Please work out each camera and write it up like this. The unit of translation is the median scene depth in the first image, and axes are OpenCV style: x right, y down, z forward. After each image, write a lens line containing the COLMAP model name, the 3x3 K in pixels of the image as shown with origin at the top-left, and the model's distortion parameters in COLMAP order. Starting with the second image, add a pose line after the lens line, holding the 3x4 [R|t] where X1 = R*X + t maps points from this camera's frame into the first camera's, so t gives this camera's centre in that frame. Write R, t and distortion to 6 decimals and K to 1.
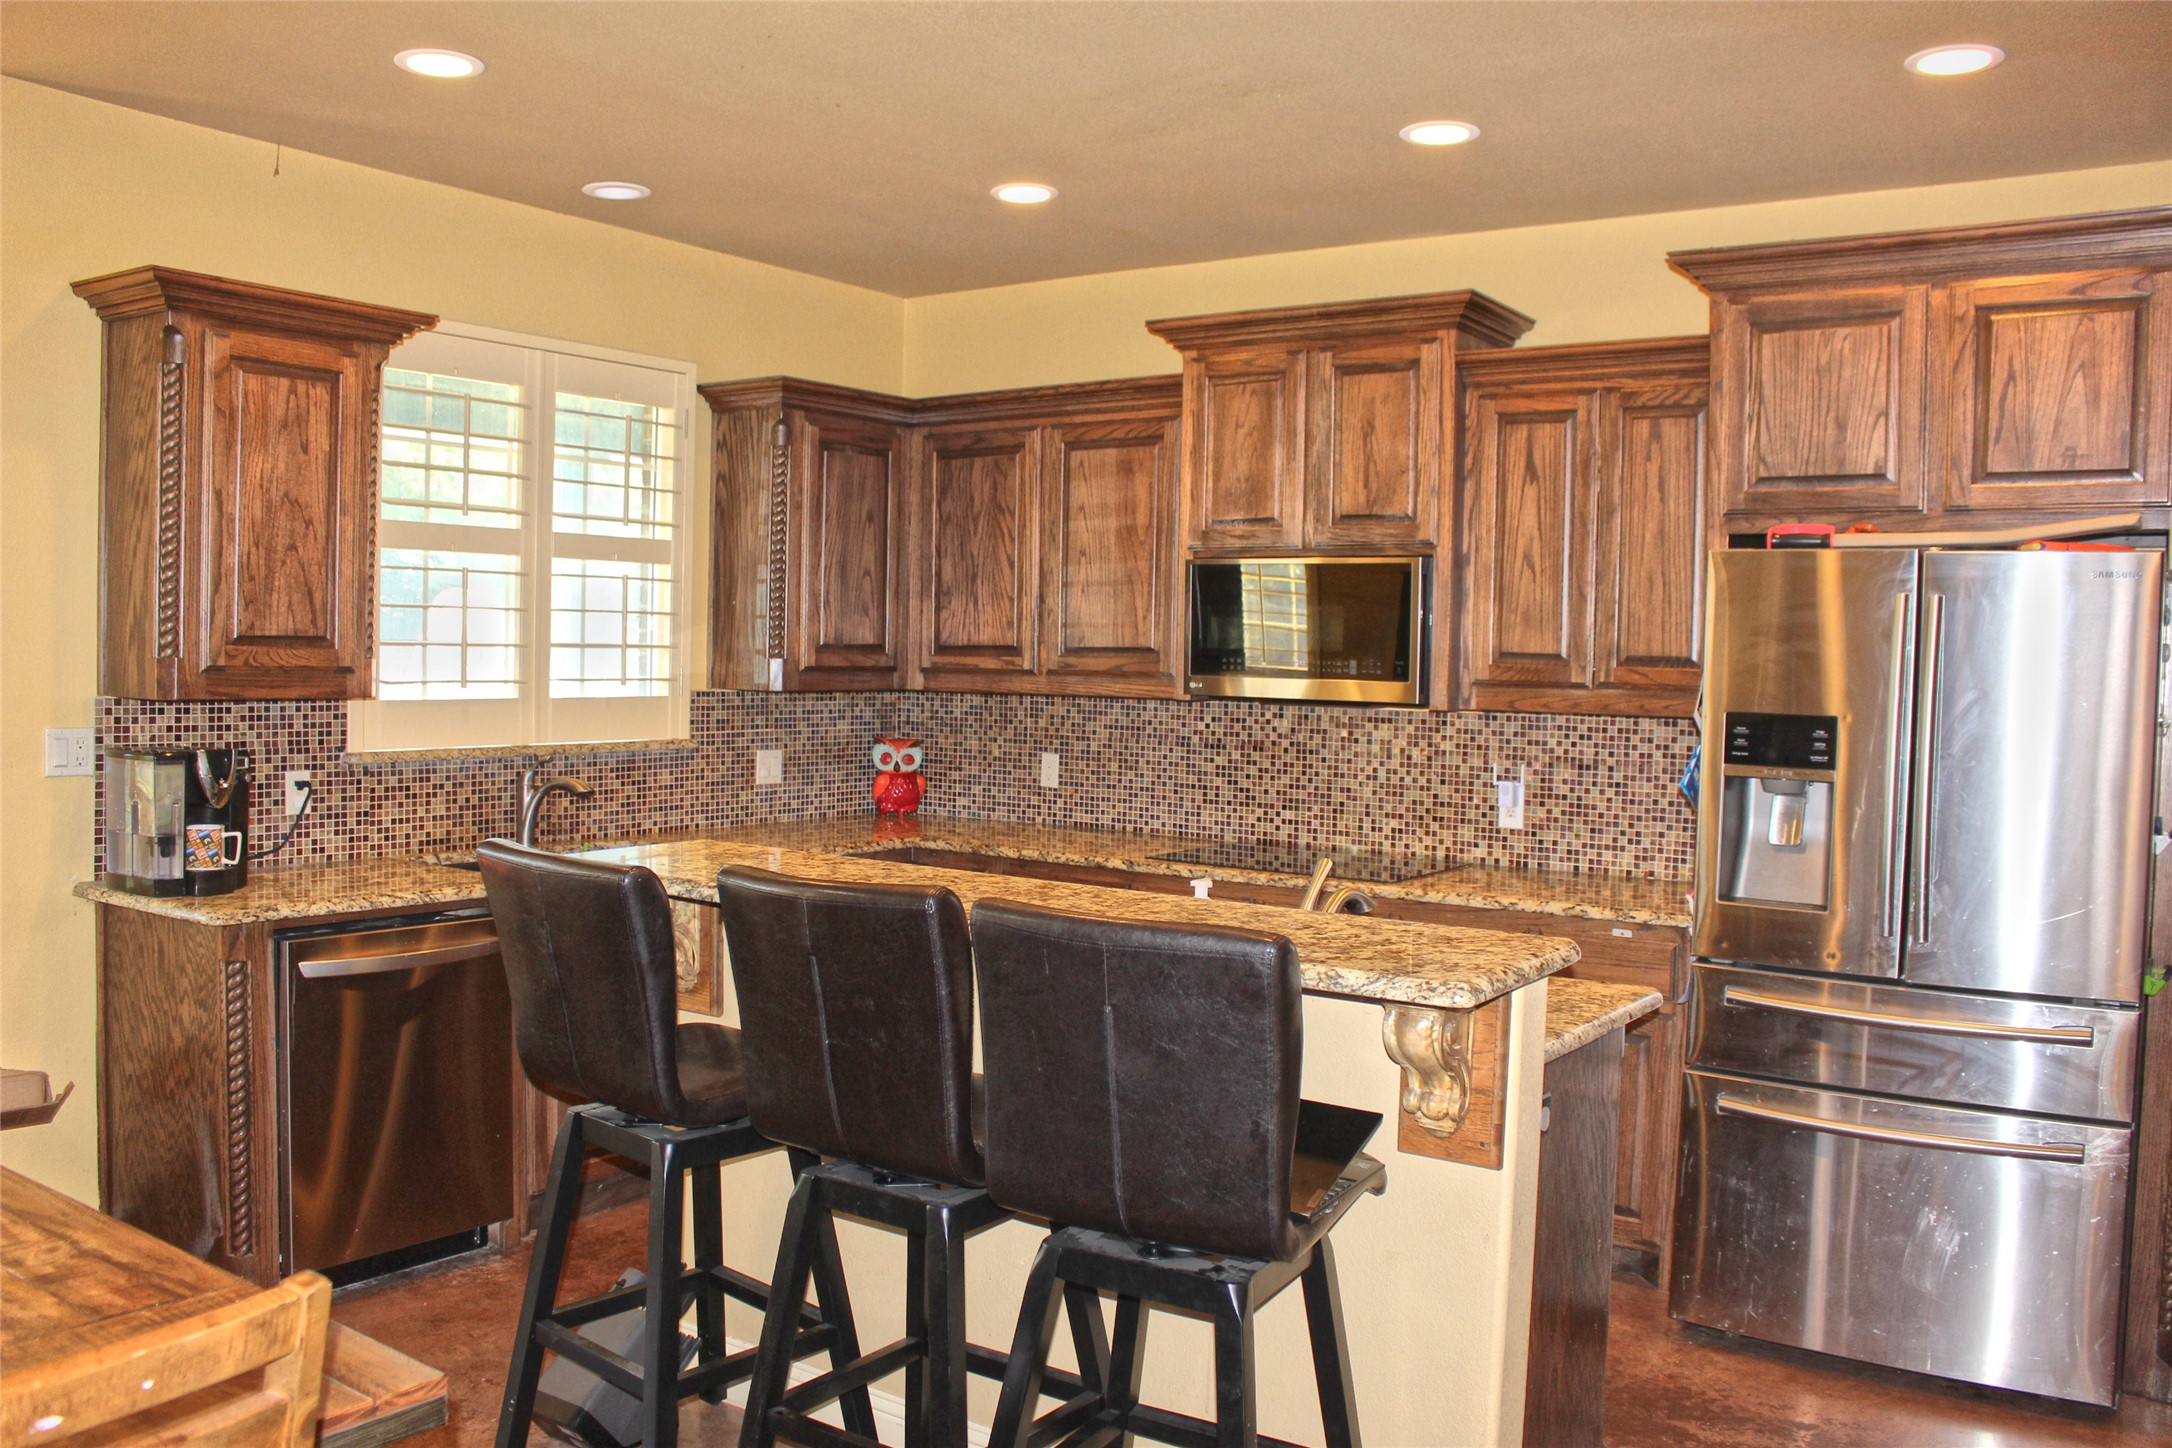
lens RADIAL K [[1777.8, 0, 1086.0], [0, 1777.8, 724.0], [0, 0, 1]] dist [-0.170762, 0.149384]
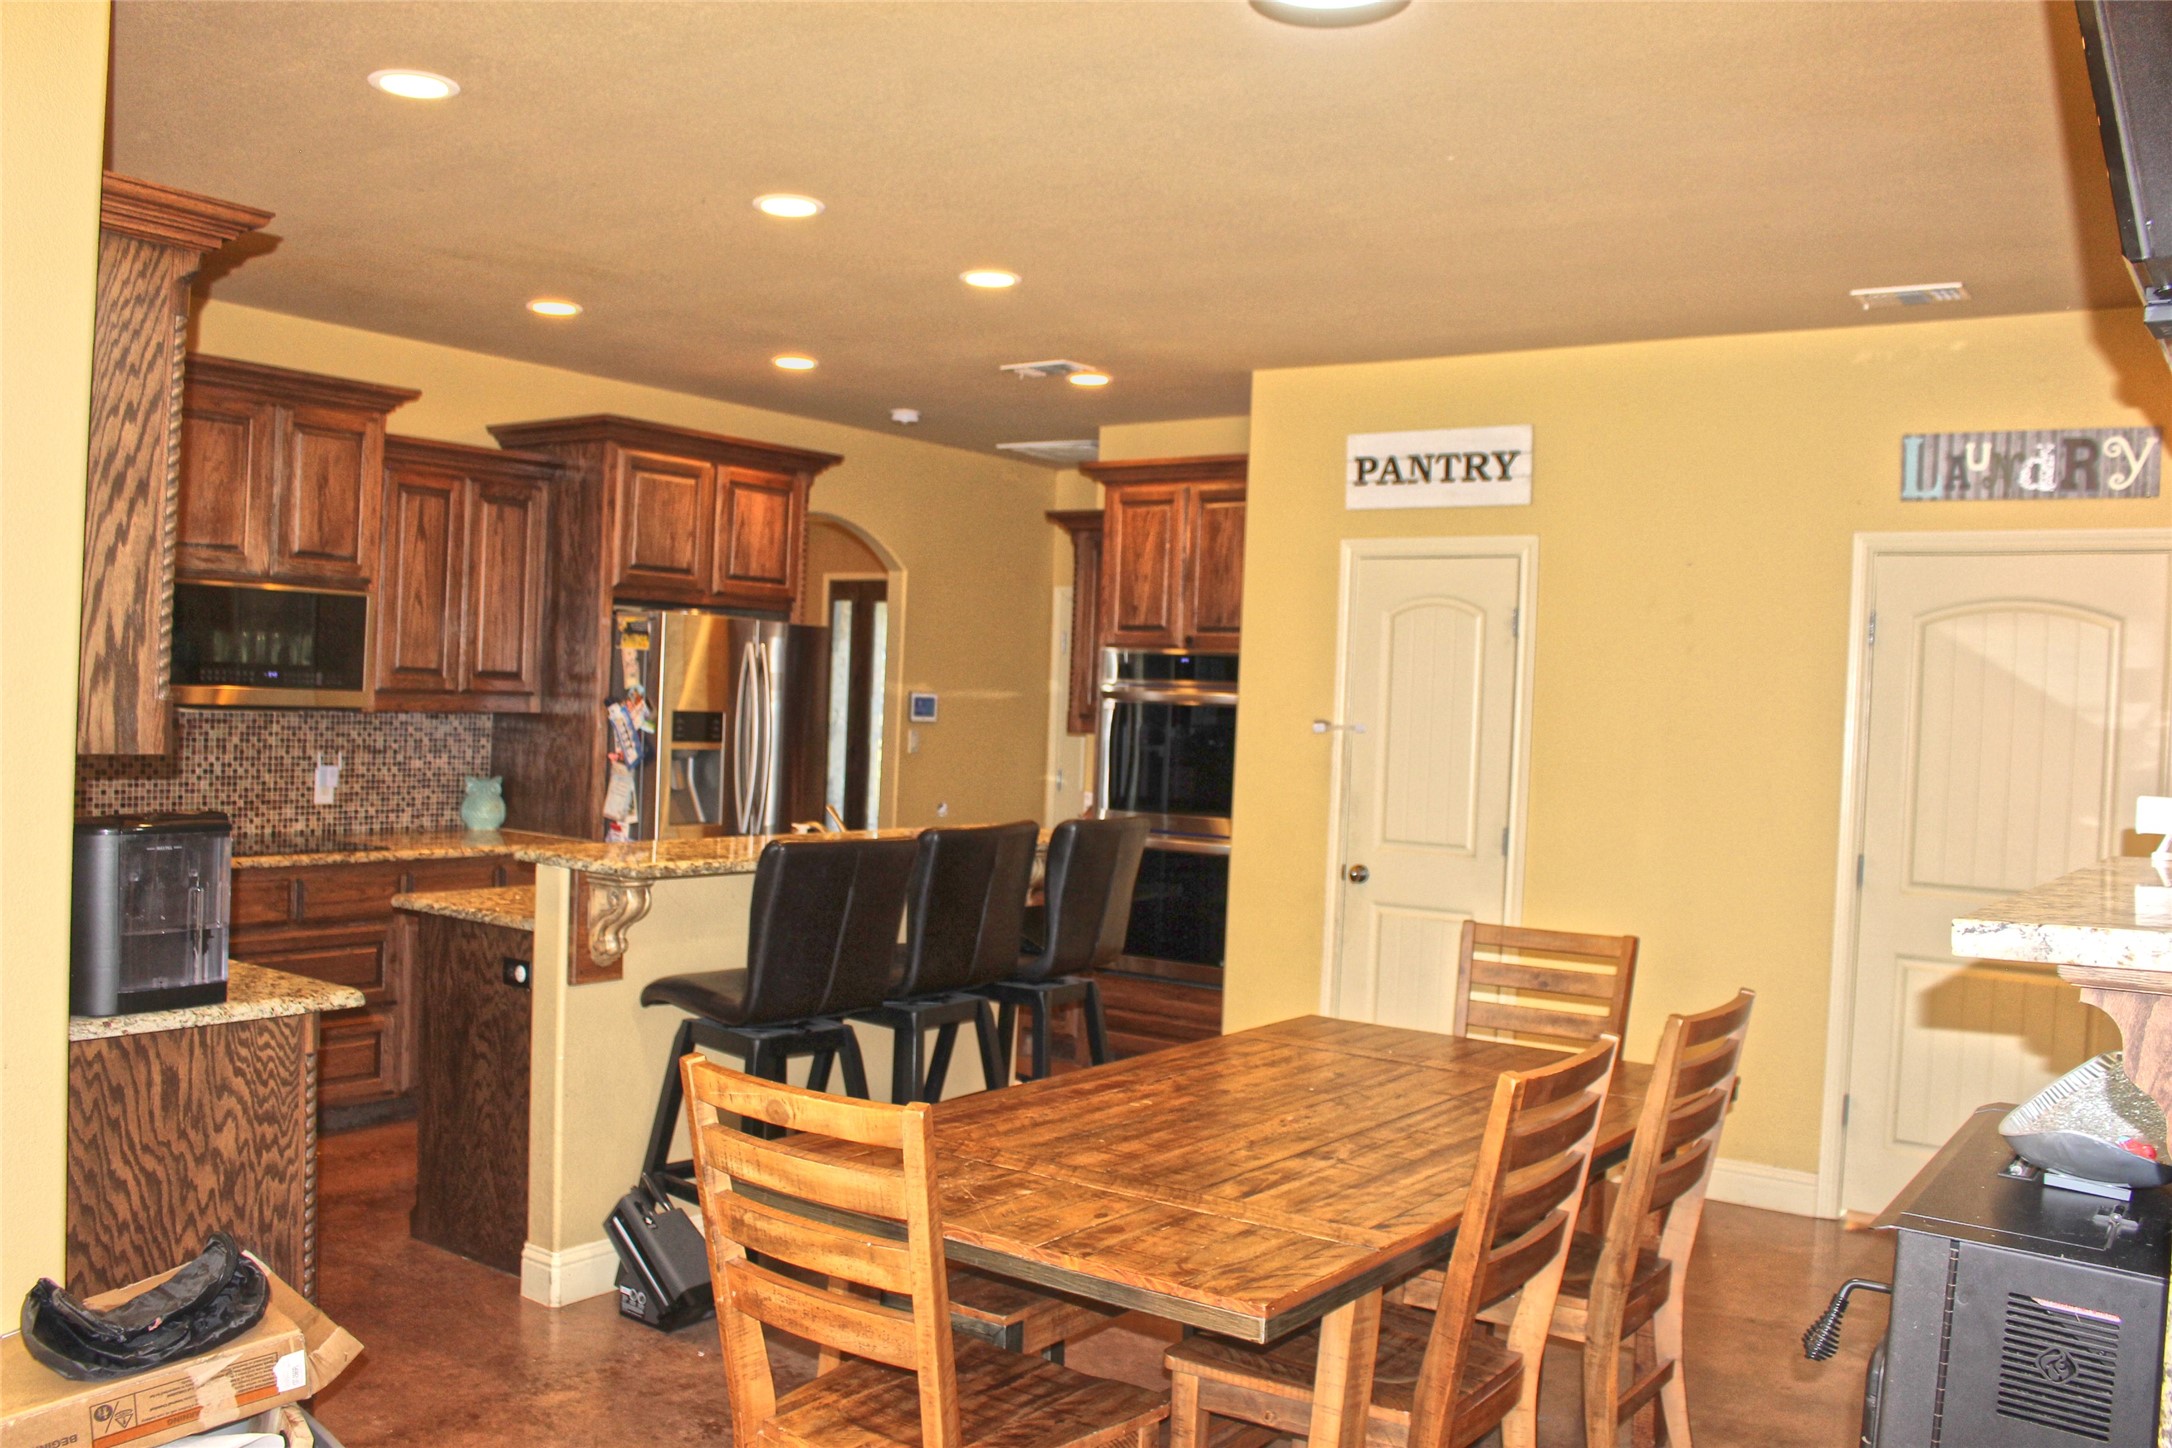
lens RADIAL K [[1777.8, 0, 1086.0], [0, 1777.8, 724.0], [0, 0, 1]] dist [-0.170762, 0.149384]
pose [[0.020095, -0.035927, 0.999152, -1.893281], [0.003900, 0.999349, 0.035856, -0.076751], [-0.999790, 0.003176, 0.020222, 0.835324]]
